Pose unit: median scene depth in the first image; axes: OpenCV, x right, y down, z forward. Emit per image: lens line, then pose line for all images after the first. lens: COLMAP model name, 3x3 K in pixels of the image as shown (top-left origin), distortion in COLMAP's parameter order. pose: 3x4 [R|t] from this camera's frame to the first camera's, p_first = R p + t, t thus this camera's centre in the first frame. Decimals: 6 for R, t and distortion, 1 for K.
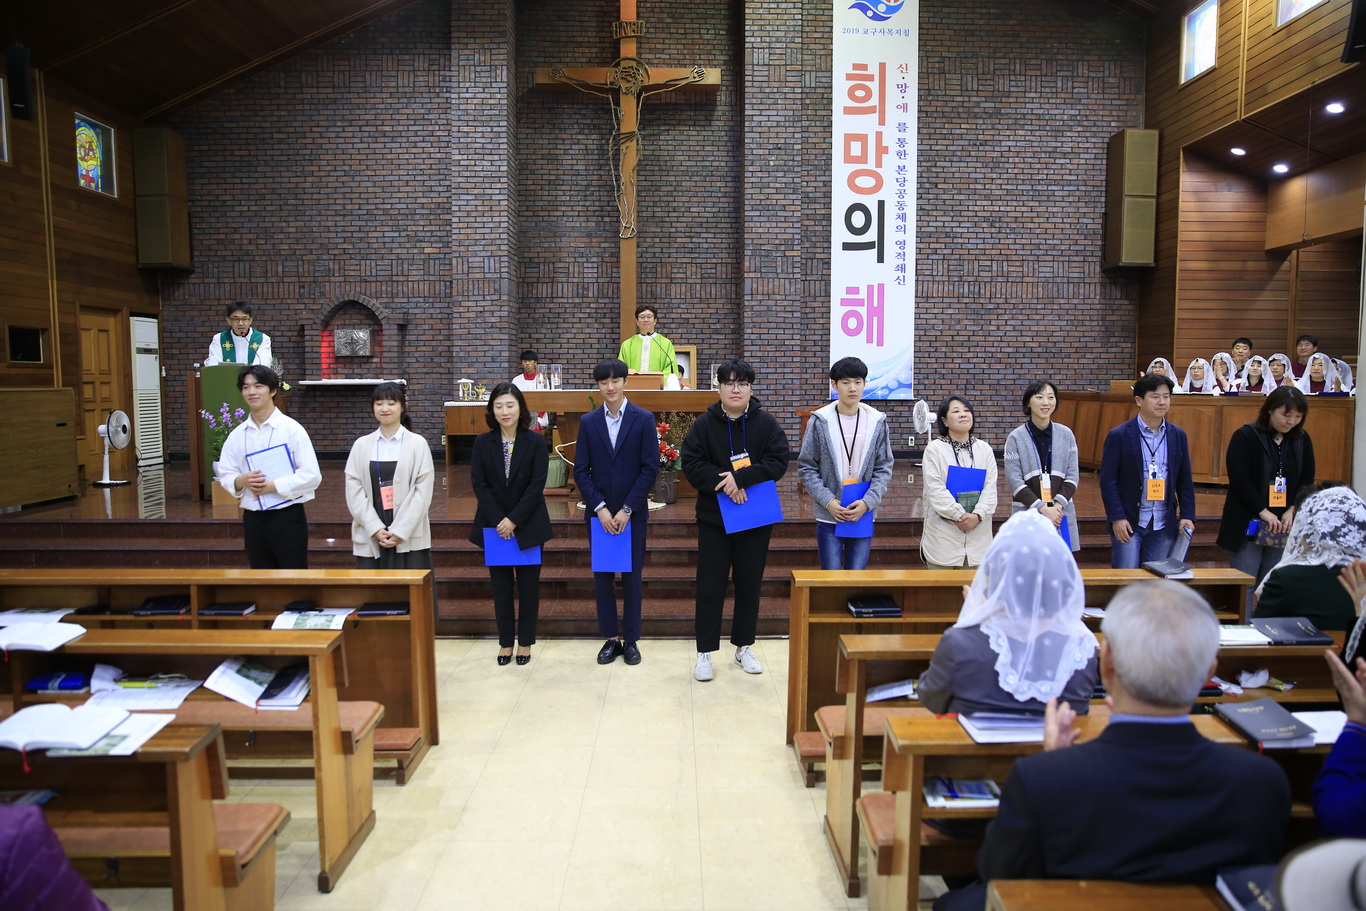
lens RADIAL K [[928.7, 0, 683.0], [0, 928.7, 455.5], [0, 0, 1]] dist [-0.106328, 0.078532]
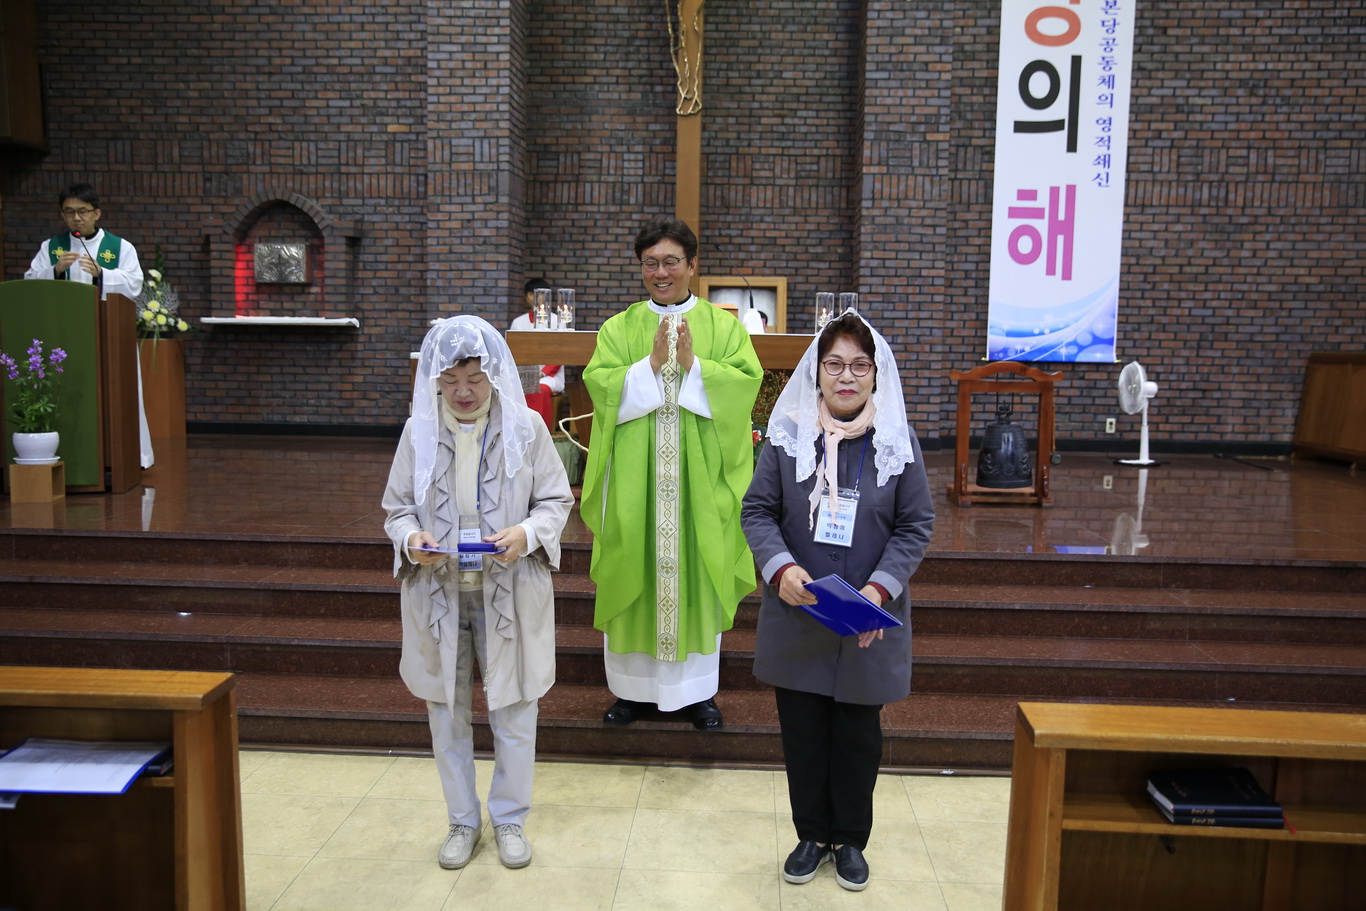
lens RADIAL K [[1194.7, 0, 683.0], [0, 1194.7, 455.5], [0, 0, 1]] dist [-0.050785, 0.108887]
pose [[0.997748, 0.022944, -0.063029, -0.003501], [-0.022042, 0.999645, 0.014963, -0.000076], [0.063350, -0.013540, 0.997900, 0.134790]]
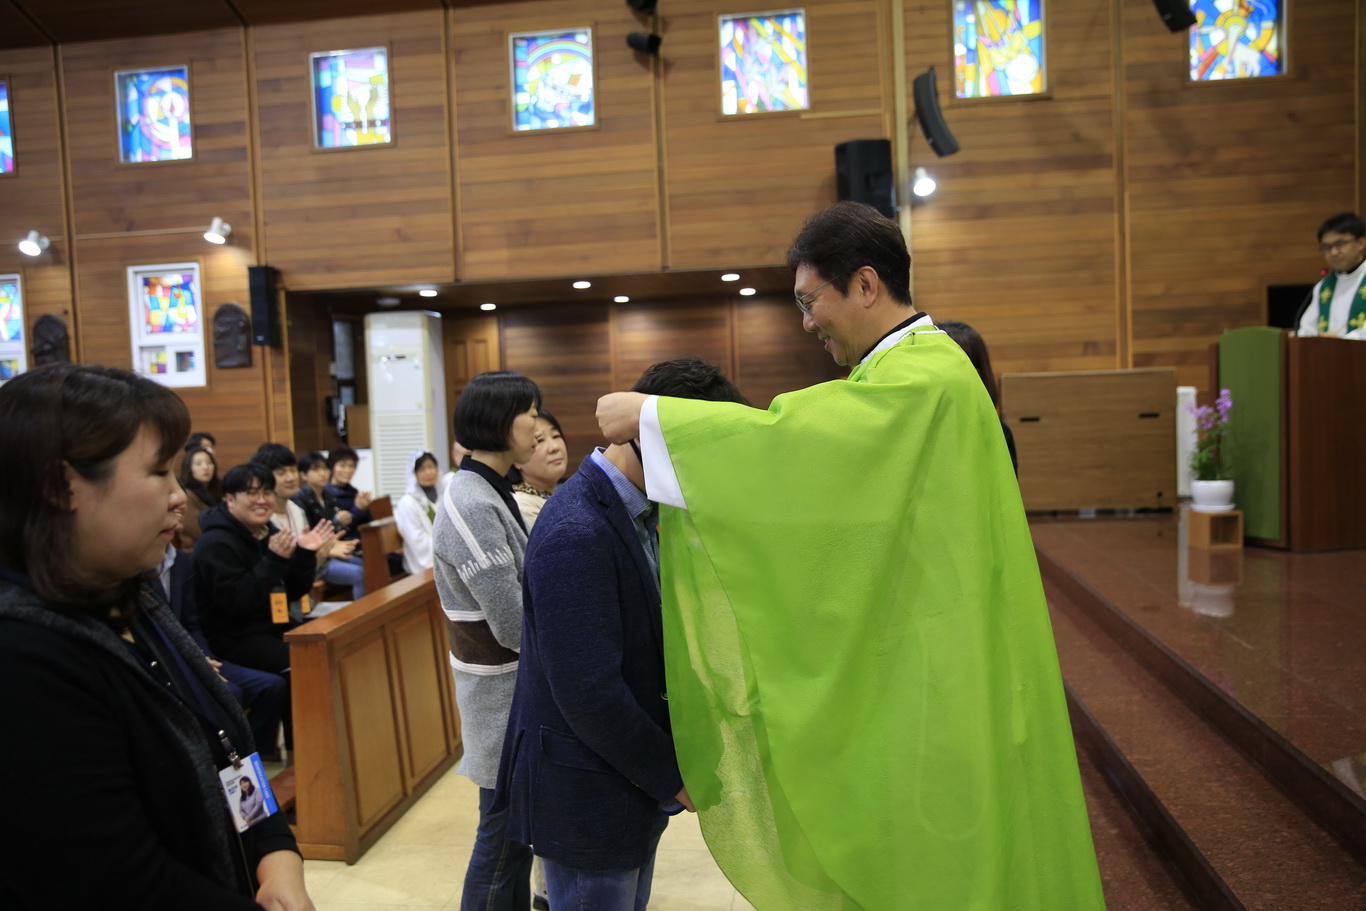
lens RADIAL K [[1084.1, 0, 683.0], [0, 1084.1, 455.5], [0, 0, 1]] dist [-0.073511, 0.097327]
pose [[-0.139778, 0.062026, -0.988238, 0.183900], [-0.046065, 0.996548, 0.069063, -0.028752], [0.989111, 0.055176, -0.136438, 0.471510]]
